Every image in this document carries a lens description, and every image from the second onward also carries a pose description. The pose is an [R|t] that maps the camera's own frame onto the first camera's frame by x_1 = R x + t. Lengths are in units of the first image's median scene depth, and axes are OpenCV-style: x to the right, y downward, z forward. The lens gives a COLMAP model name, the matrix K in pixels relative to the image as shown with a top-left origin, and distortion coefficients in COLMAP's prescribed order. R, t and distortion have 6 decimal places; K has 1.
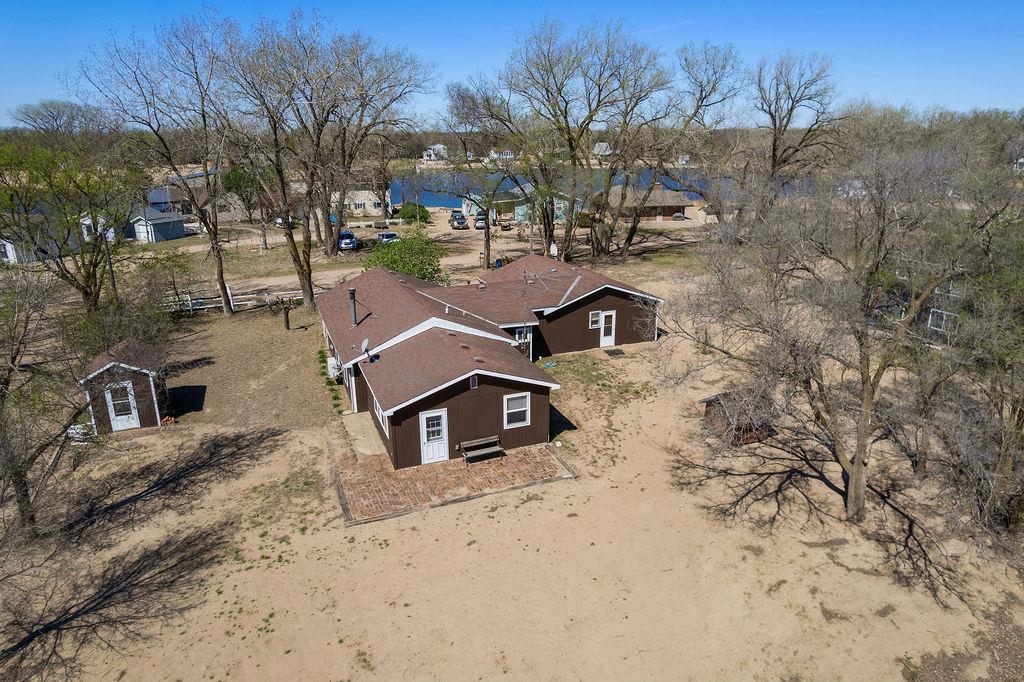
lens RADIAL K [[655.8, 0, 516.0], [0, 655.8, 336.5], [0, 0, 1]] dist [-0.063969, 0.045823]
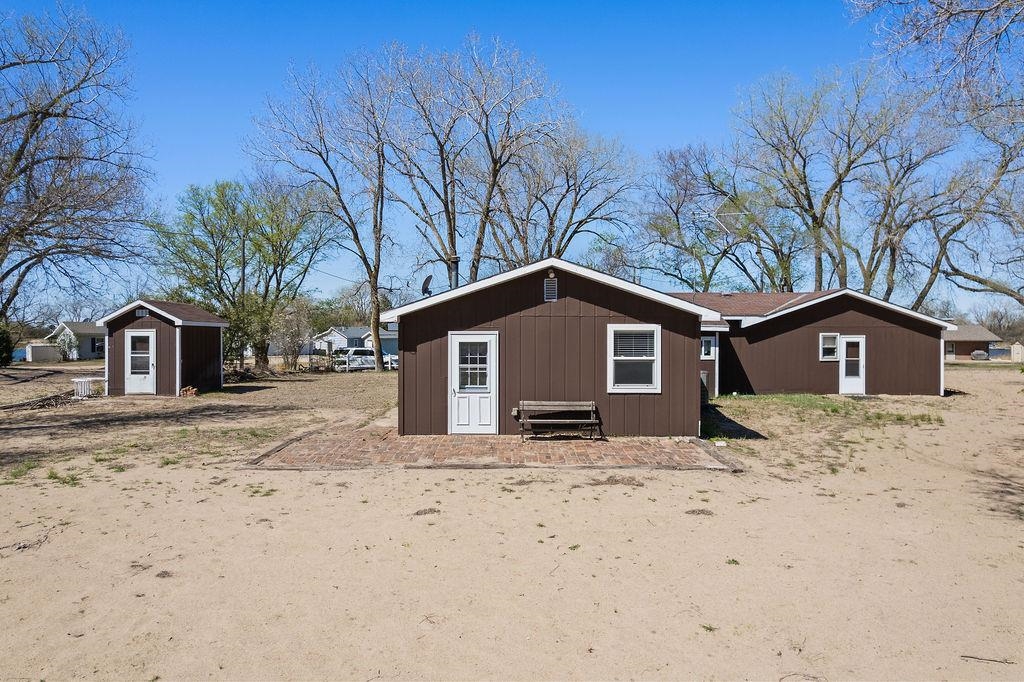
lens RADIAL K [[655.8, 0, 516.1], [0, 655.8, 336.0], [0, 0, 1]] dist [-0.063969, 0.045823]
pose [[0.925542, 0.006925, -0.378582, 0.108929], [-0.118218, 0.955138, -0.271544, 0.239982], [0.359717, 0.296081, 0.884839, 0.468086]]
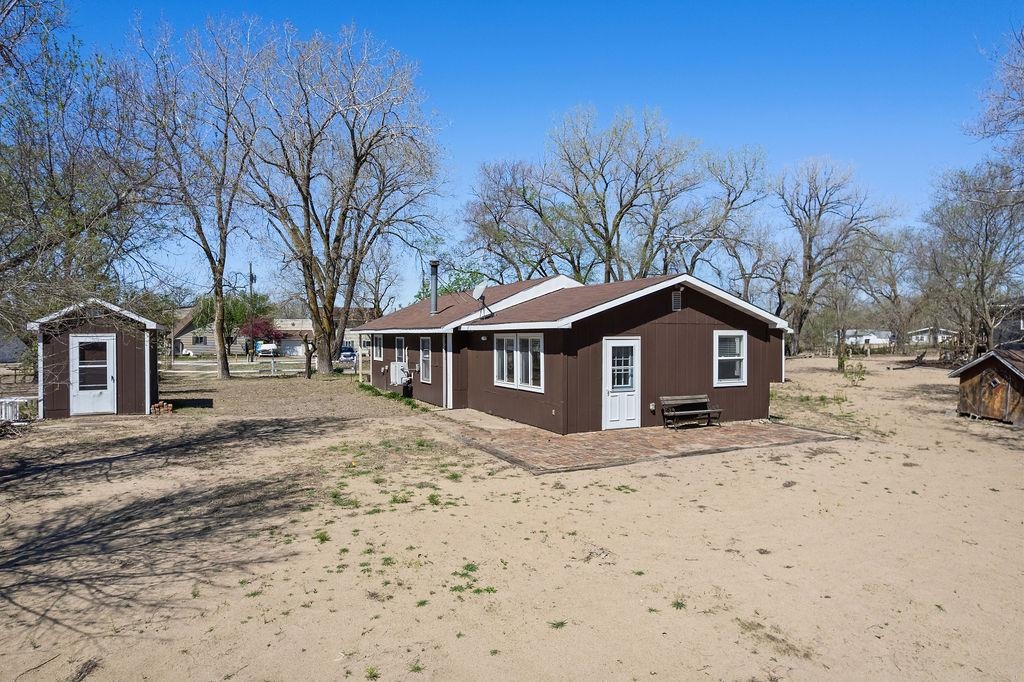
lens RADIAL K [[655.8, 0, 518.0], [0, 655.8, 335.8], [0, 0, 1]] dist [-0.063969, 0.045823]
pose [[0.997668, 0.003070, 0.068191, -0.244225], [0.017201, 0.955441, -0.294681, 0.267892], [-0.066057, 0.295167, 0.953159, 0.367472]]
